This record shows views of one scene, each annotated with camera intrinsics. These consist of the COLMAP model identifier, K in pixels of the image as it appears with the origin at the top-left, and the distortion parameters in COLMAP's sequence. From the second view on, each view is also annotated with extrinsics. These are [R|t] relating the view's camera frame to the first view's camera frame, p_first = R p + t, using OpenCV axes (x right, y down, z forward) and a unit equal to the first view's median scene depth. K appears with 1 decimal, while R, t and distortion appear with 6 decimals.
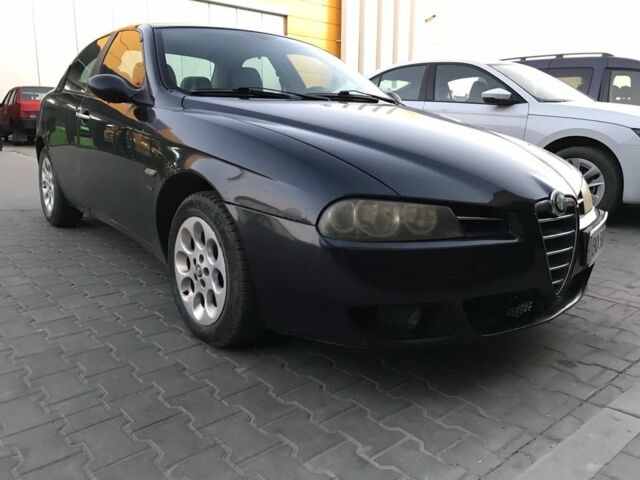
lens RADIAL K [[532.4, 0, 320.0], [0, 532.4, 240.0], [0, 0, 1]] dist [-0.033382, 0.001622]
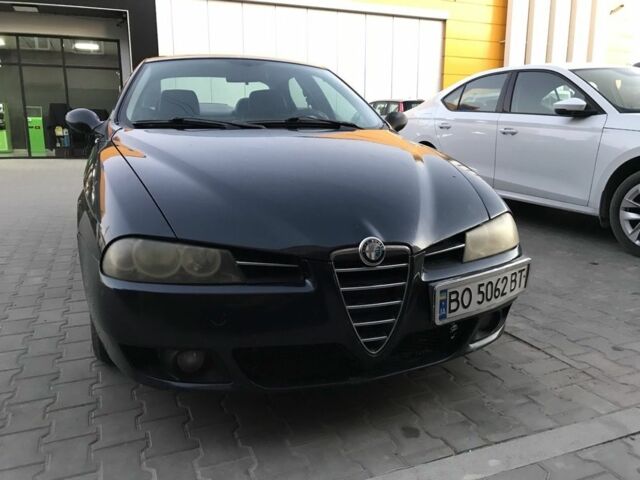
lens RADIAL K [[524.6, 0, 320.0], [0, 524.6, 240.0], [0, 0, 1]] dist [0.007020, -0.000207]
pose [[0.947555, 0.053822, -0.315029, 0.269621], [-0.055908, 0.998433, 0.002419, -0.036076], [0.314665, 0.015321, 0.949079, 0.054530]]
